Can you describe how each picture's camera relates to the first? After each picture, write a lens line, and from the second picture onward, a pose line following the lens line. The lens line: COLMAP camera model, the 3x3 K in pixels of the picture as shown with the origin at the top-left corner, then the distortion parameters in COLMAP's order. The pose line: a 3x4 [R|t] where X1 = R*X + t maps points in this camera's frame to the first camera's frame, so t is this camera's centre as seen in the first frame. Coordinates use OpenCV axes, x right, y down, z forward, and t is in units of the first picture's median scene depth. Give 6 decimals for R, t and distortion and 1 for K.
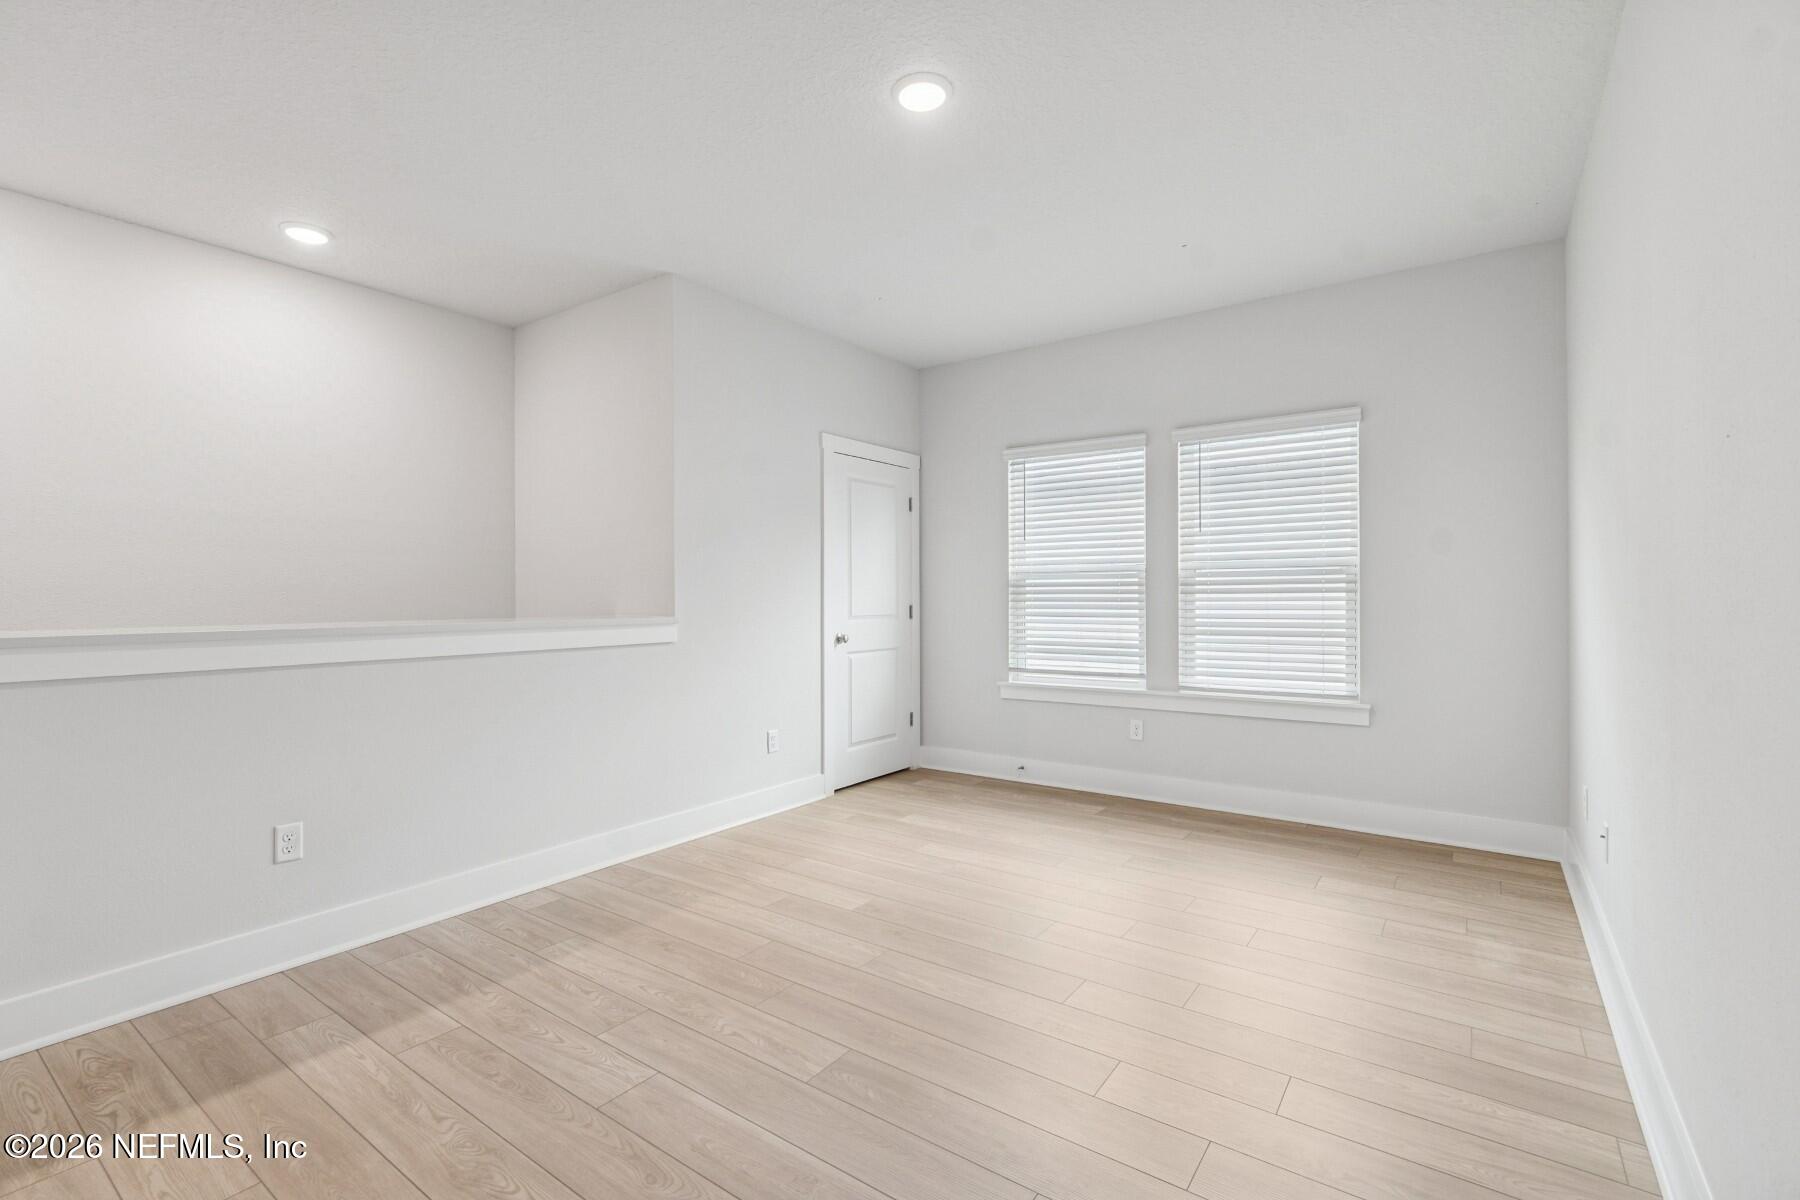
lens RADIAL K [[798.2, 0, 898.4], [0, 798.2, 583.6], [0, 0, 1]] dist [0.001156, -0.003595]
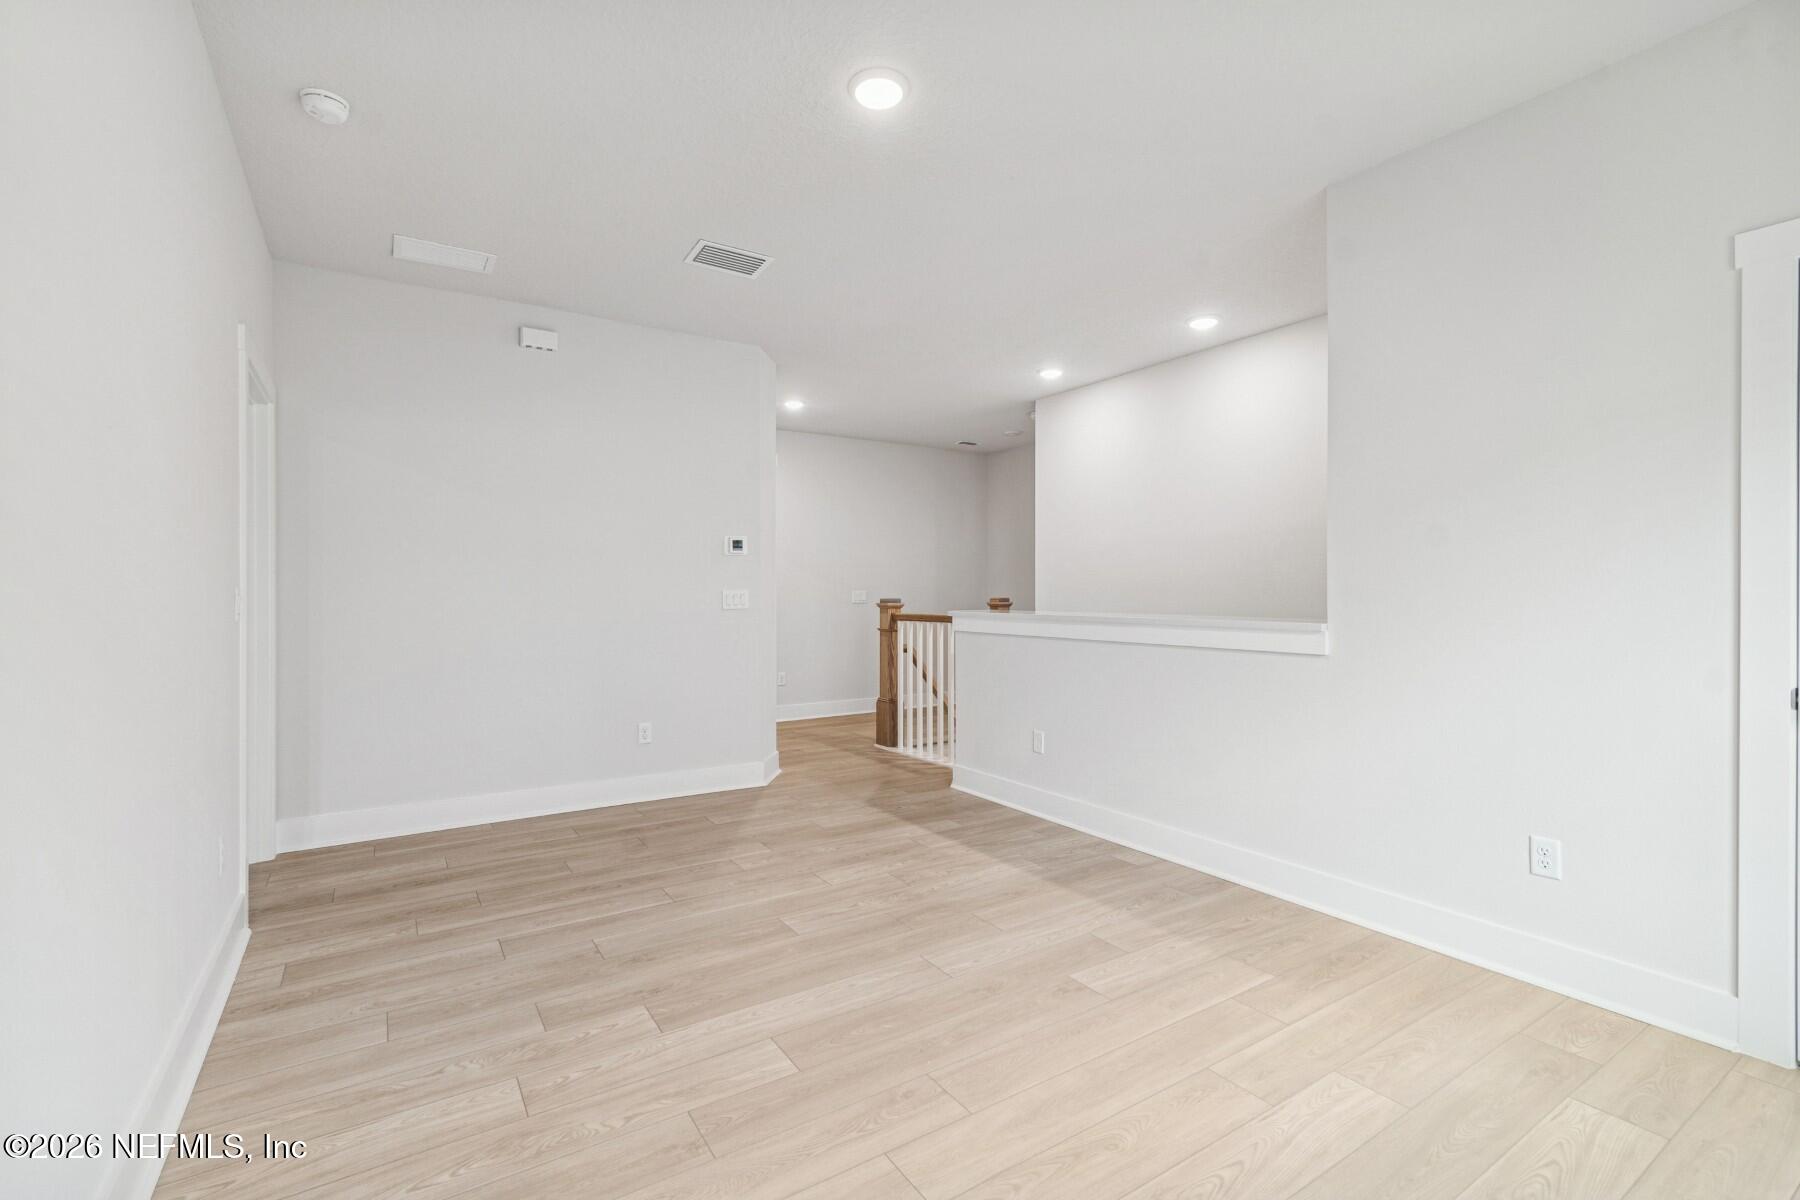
lens RADIAL K [[798.2, 0, 897.8], [0, 798.2, 608.0], [0, 0, 1]] dist [0.001156, -0.003595]
pose [[-0.355259, 0.009476, -0.934720, 0.828411], [-0.000969, 0.999944, 0.010505, 0.026521], [0.934767, 0.004637, -0.355230, 1.221380]]
